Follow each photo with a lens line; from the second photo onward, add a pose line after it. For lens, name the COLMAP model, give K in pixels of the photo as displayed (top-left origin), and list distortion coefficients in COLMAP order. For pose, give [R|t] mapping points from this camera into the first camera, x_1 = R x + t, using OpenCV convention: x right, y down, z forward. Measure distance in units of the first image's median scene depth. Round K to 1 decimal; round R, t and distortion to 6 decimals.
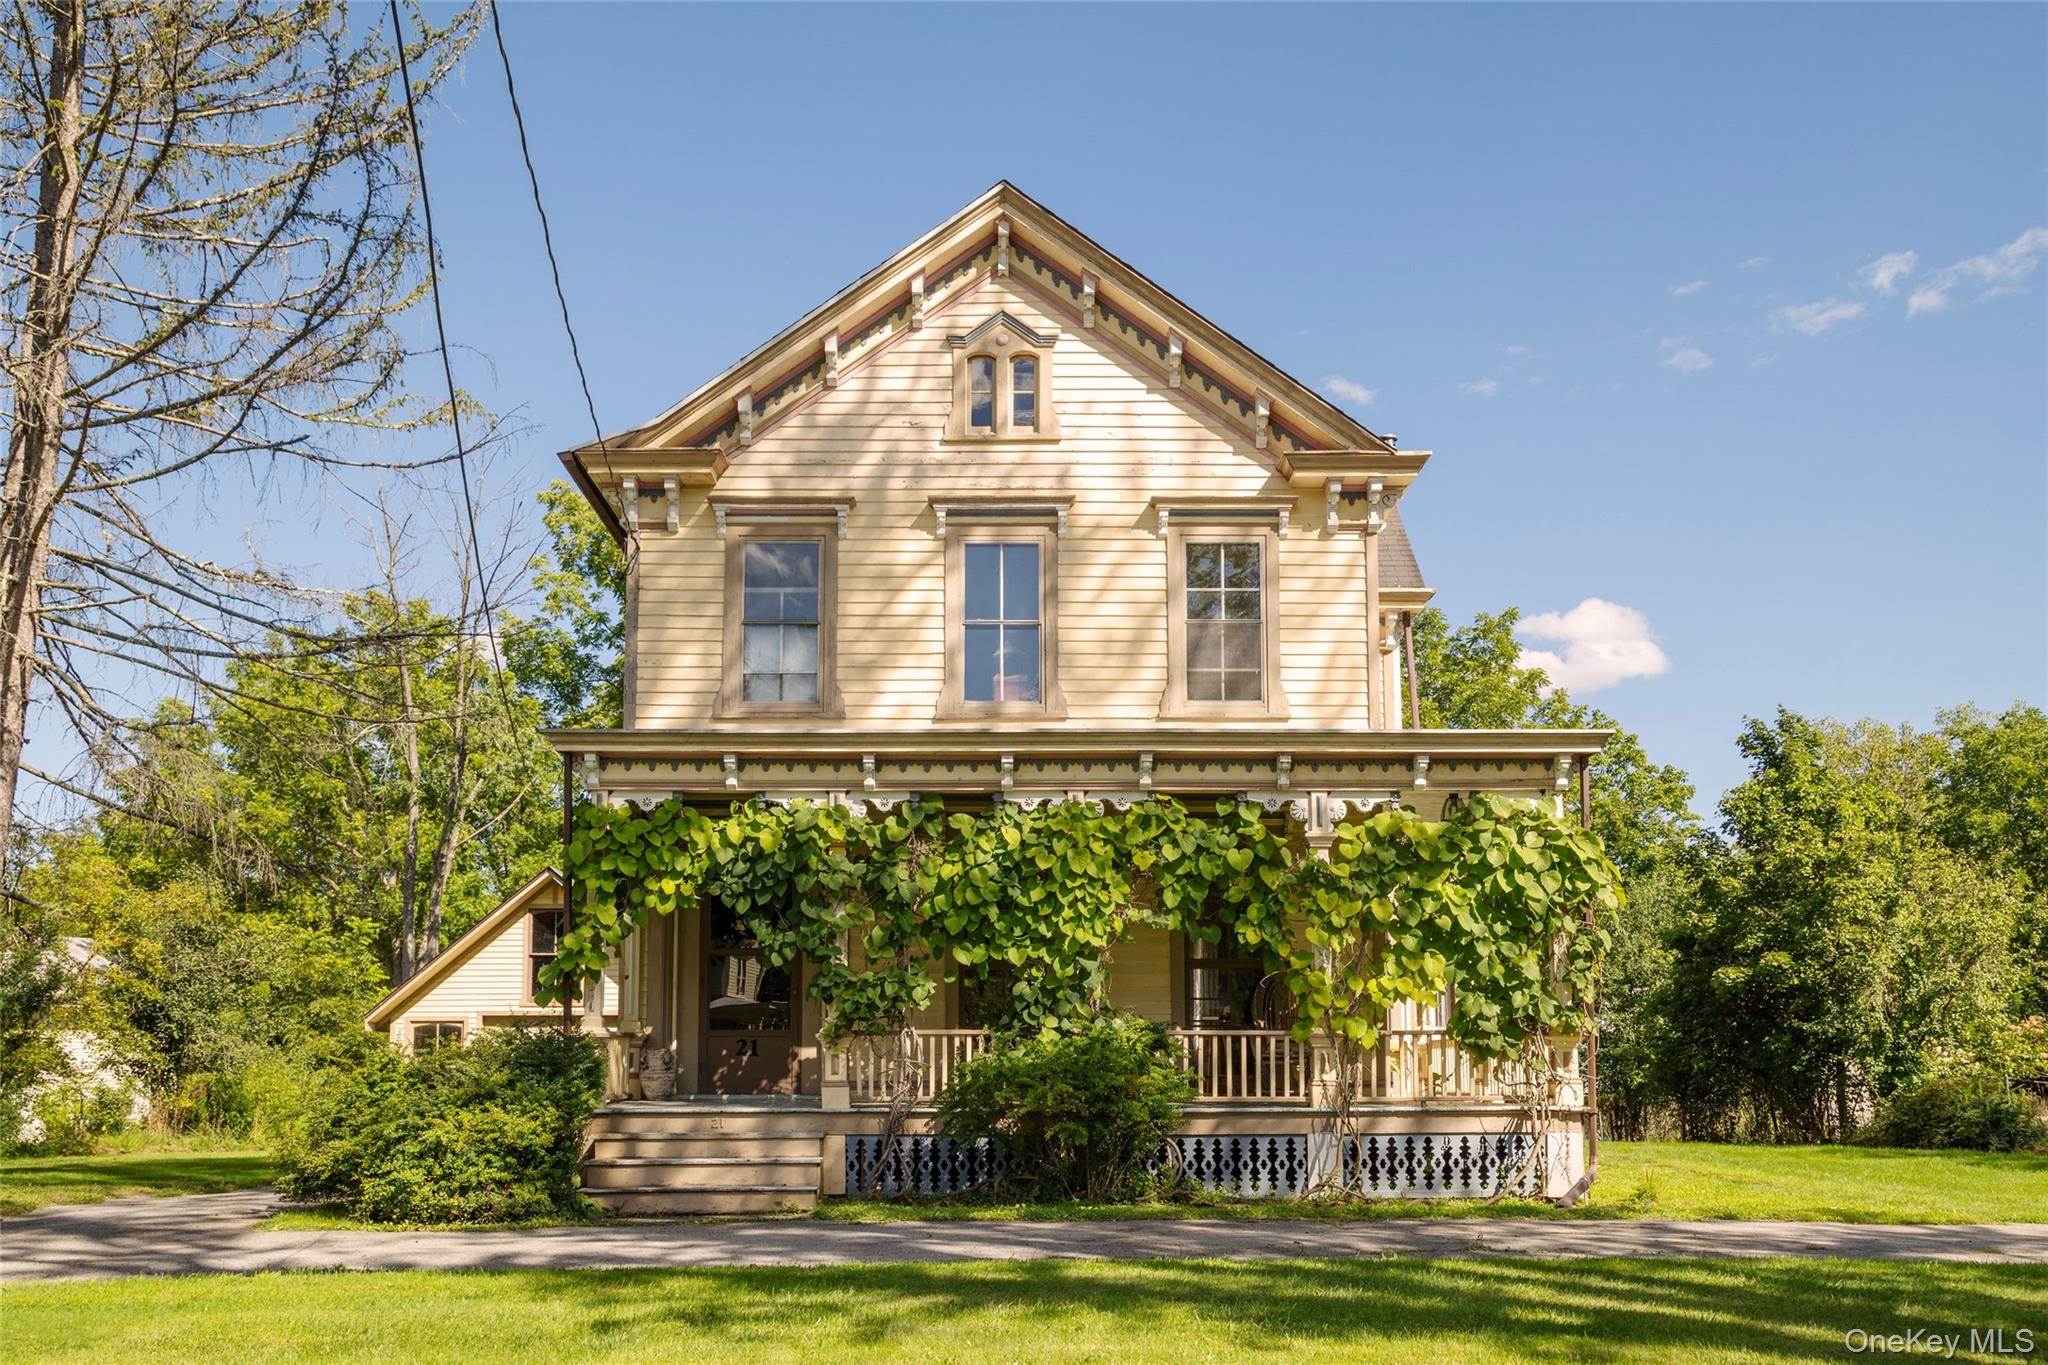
lens RADIAL K [[1693.7, 0, 1033.3], [0, 1693.7, 684.5], [0, 0, 1]] dist [-0.013082, -0.004790]
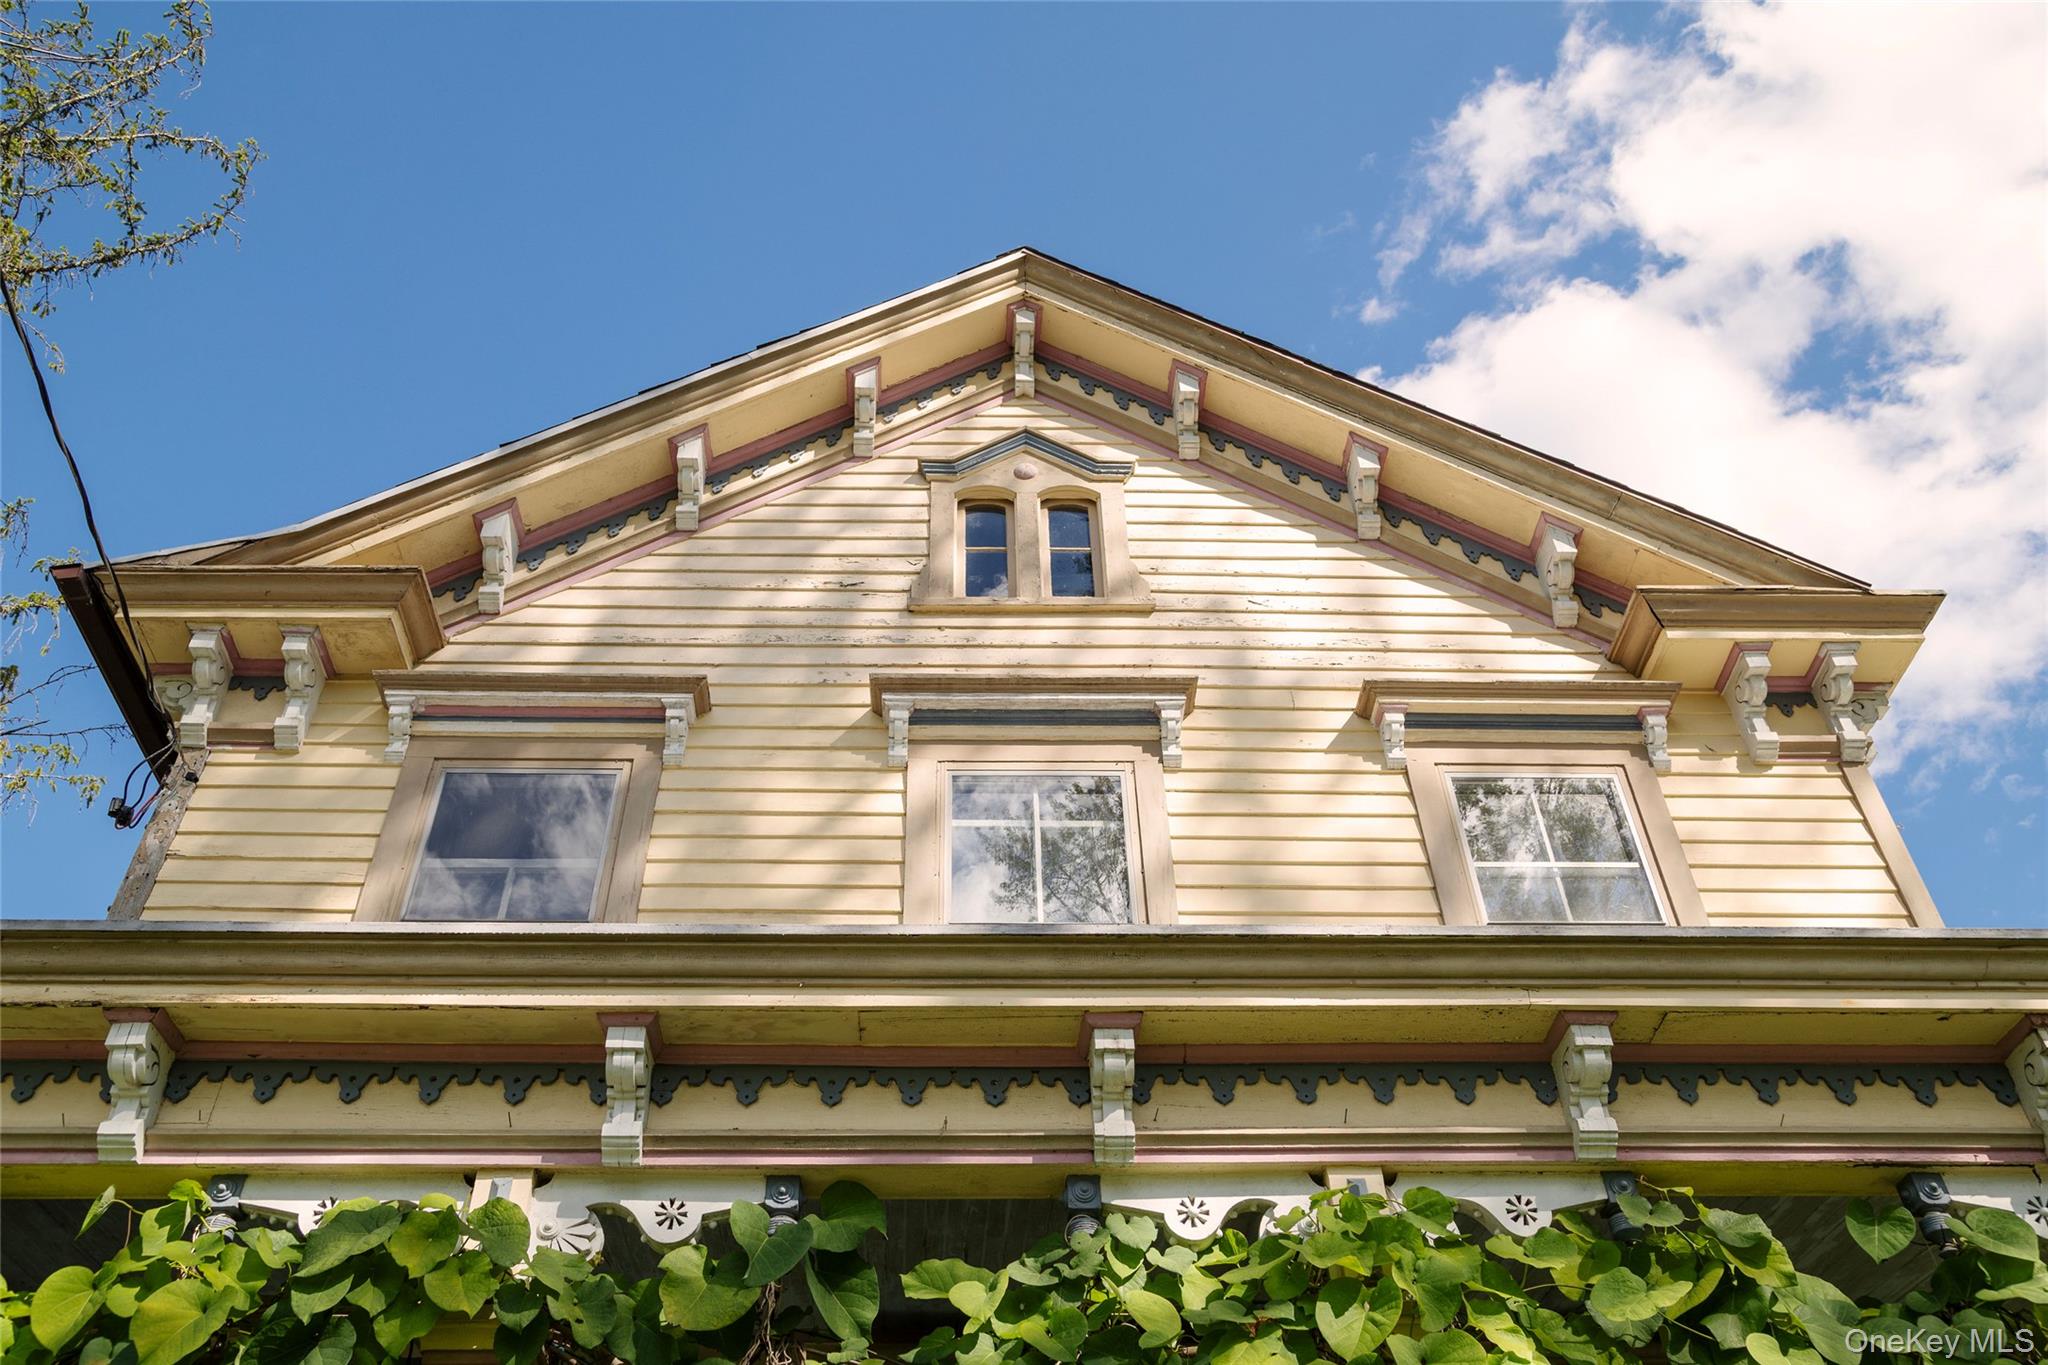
lens RADIAL K [[1693.7, 0, 1033.3], [0, 1693.7, 684.5], [0, 0, 1]] dist [-0.013082, -0.004790]
pose [[0.999729, -0.003115, 0.023073, -0.029439], [0.013864, 0.875809, -0.482459, 0.107556], [-0.018705, 0.482649, 0.875614, 0.601335]]
